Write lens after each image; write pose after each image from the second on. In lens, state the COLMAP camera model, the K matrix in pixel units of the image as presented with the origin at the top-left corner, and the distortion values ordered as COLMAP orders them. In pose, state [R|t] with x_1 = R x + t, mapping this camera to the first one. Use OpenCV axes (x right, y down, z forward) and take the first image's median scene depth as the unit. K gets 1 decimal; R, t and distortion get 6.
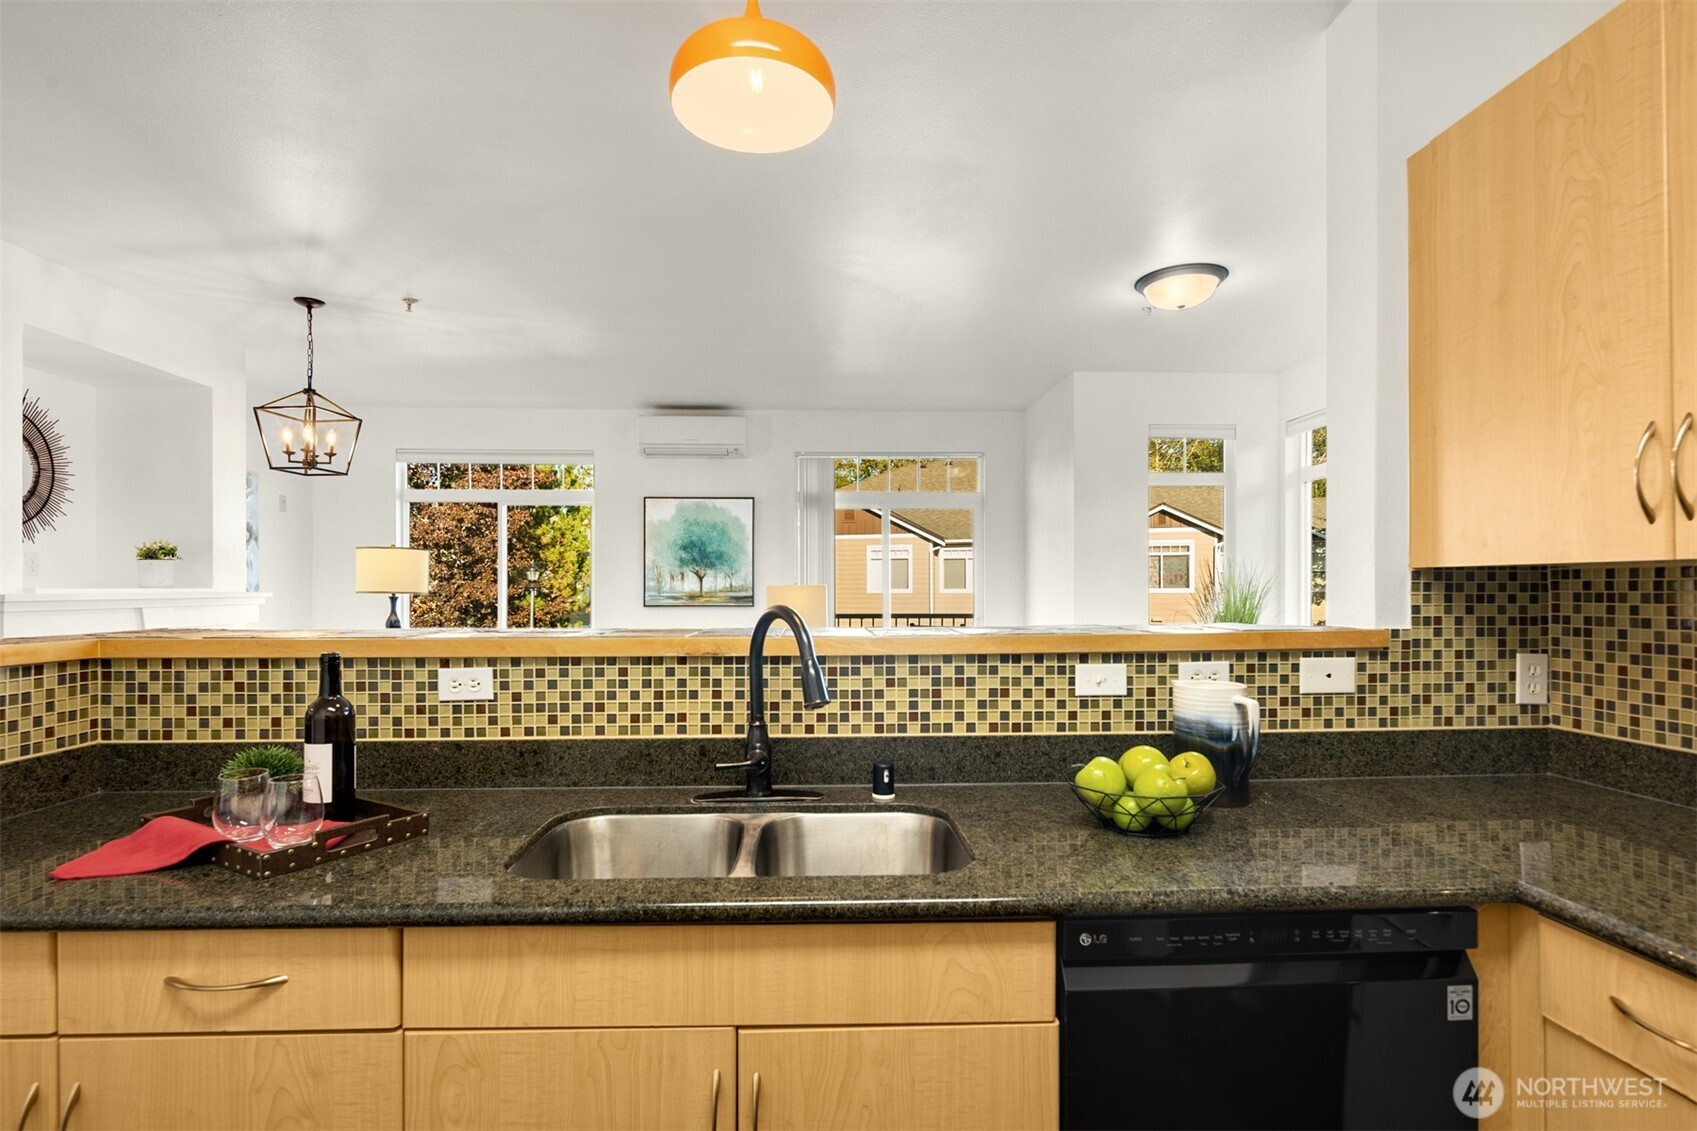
lens RADIAL K [[817.8, 0, 844.8], [0, 817.8, 585.1], [0, 0, 1]] dist [0.006617, -0.005826]
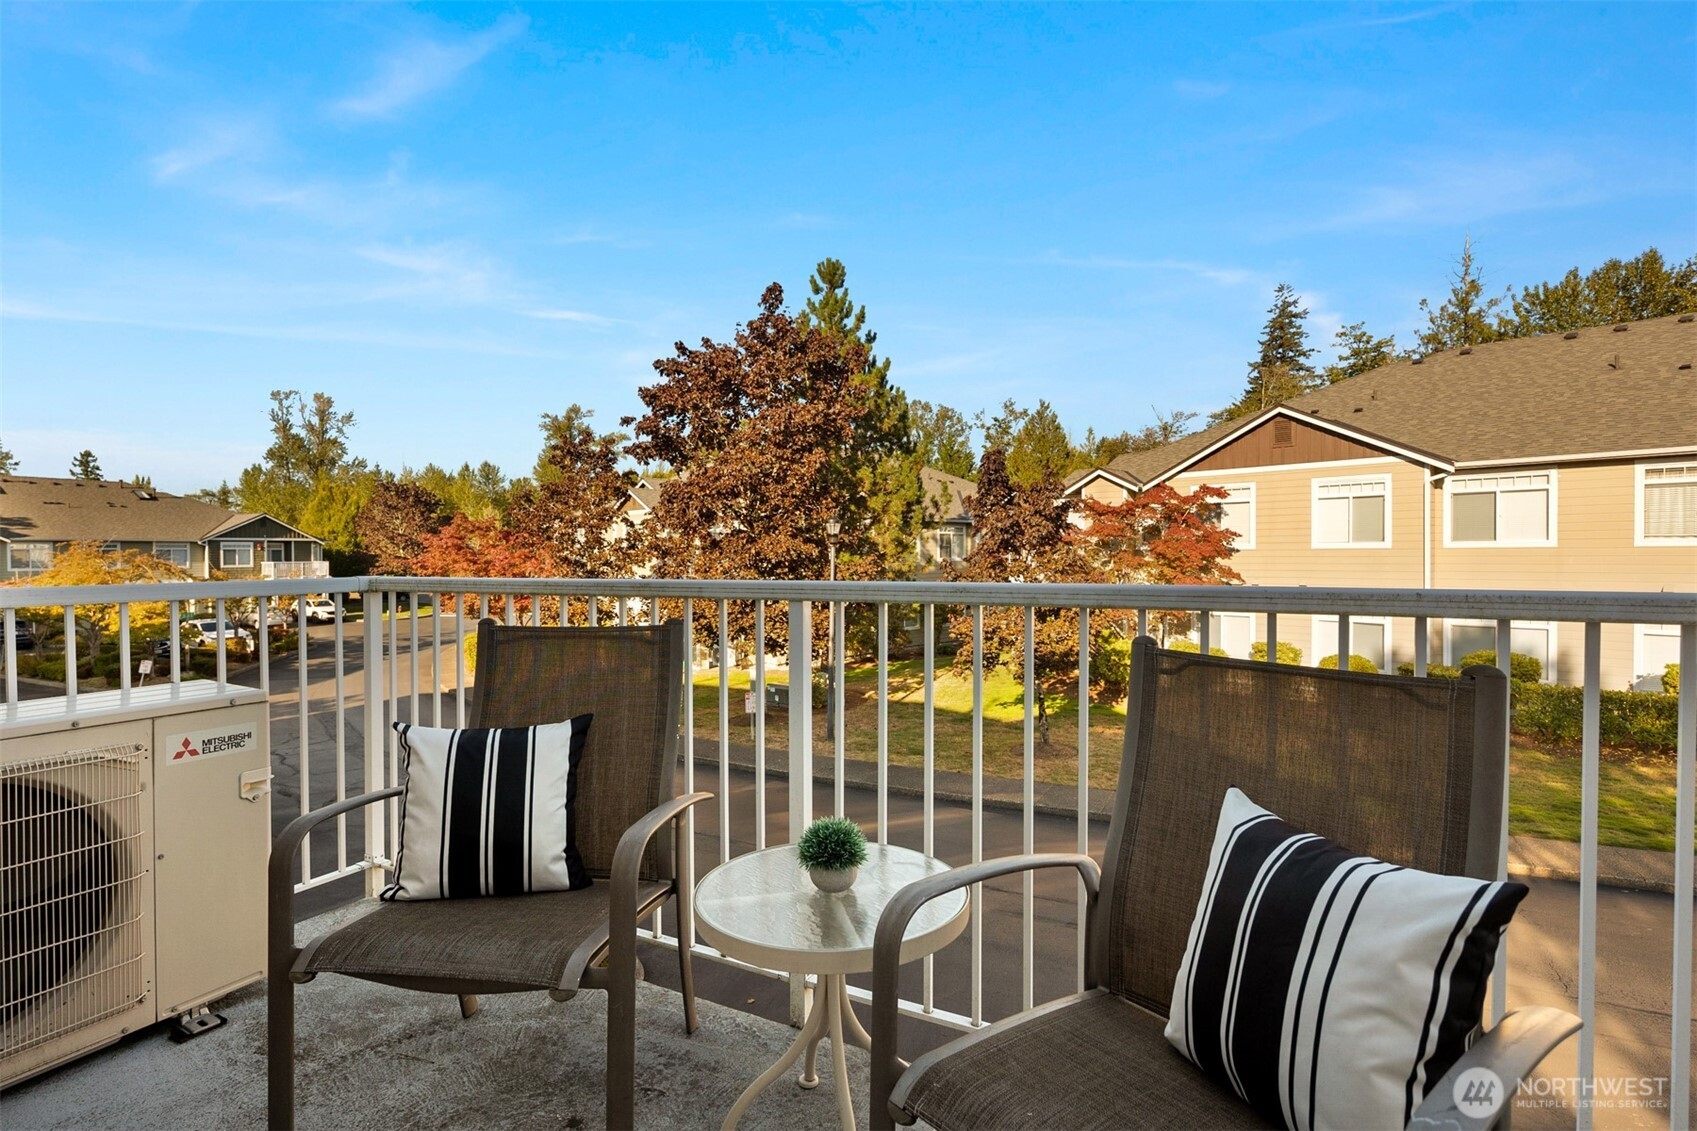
lens RADIAL K [[819.3, 0, 837.3], [0, 819.3, 566.8], [0, 0, 1]] dist [0.002563, -0.002643]
pose [[0.863517, 0.004792, -0.504296, 0.514357], [0.007406, 0.999727, 0.022182, 0.116735], [0.504265, -0.022889, 0.863246, 3.561488]]
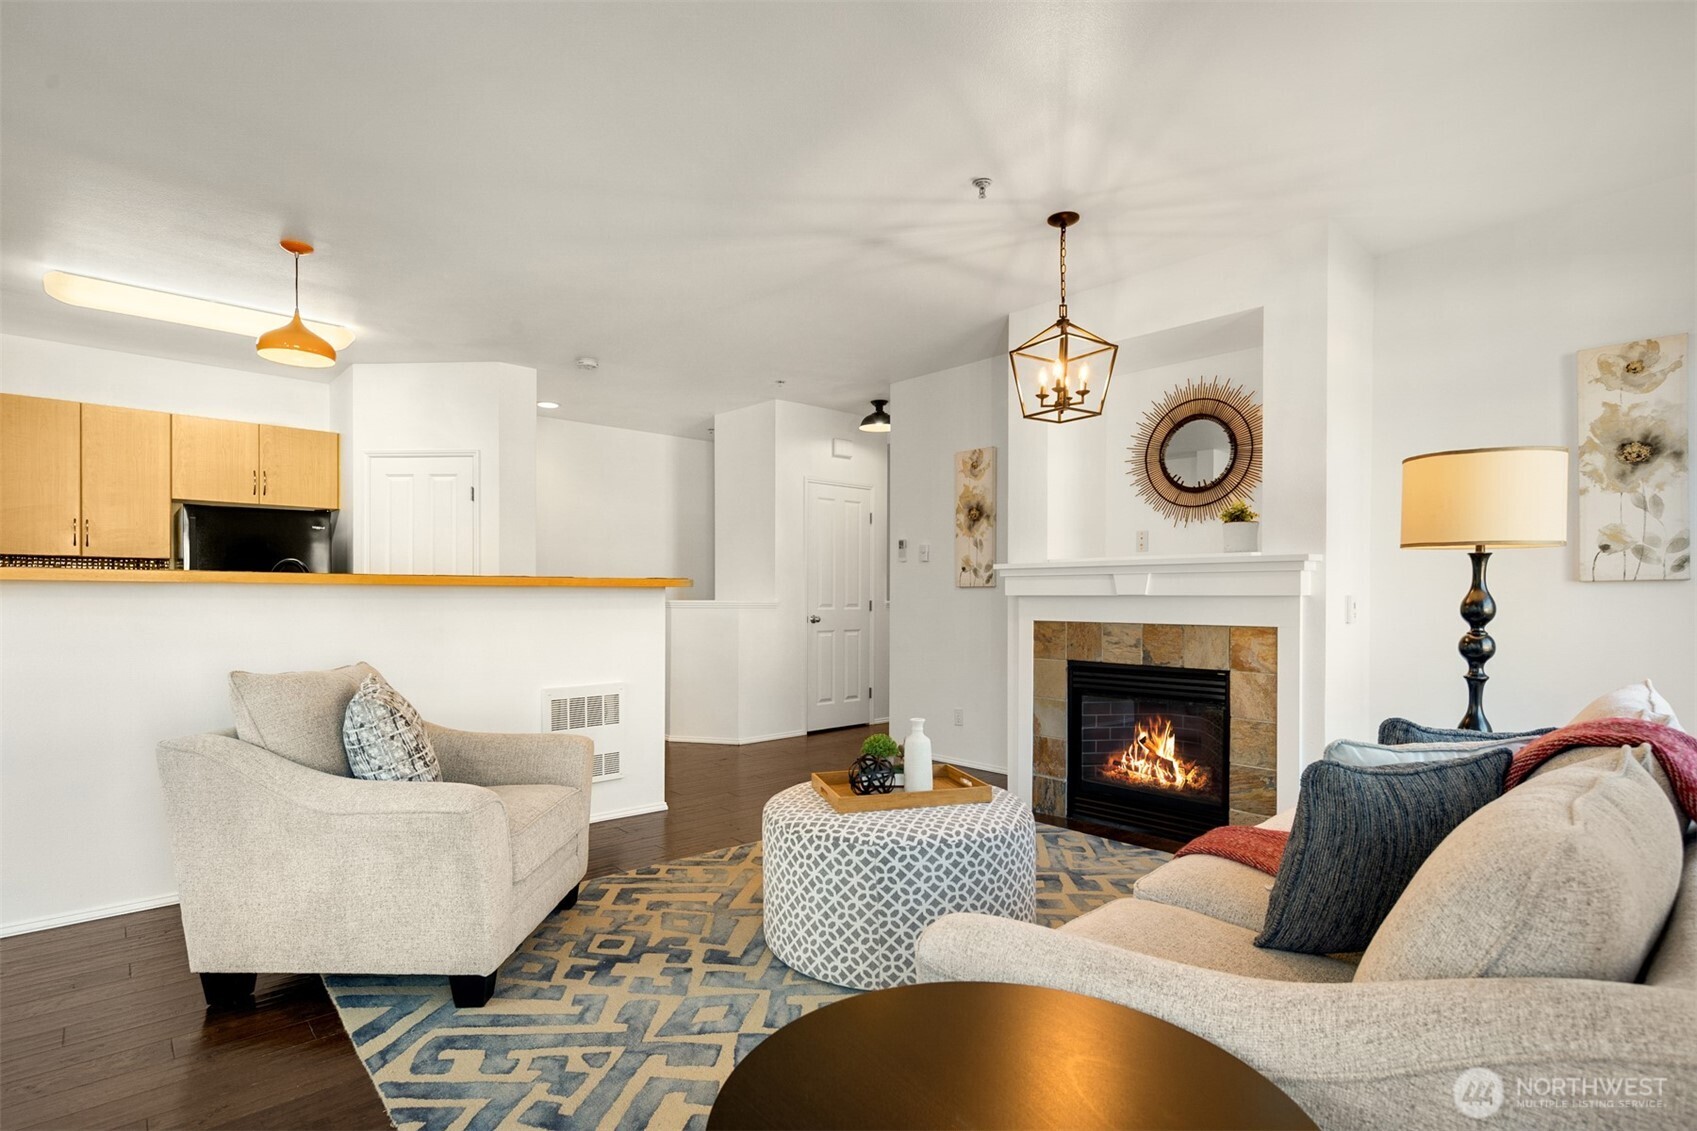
lens RADIAL K [[817.8, 0, 839.9], [0, 817.8, 603.4], [0, 0, 1]] dist [0.006617, -0.005826]
pose [[-0.766685, 0.007342, -0.641981, 0.187432], [0.002253, 0.999959, 0.008747, 0.113367], [0.642019, 0.005260, -0.766671, 3.262956]]
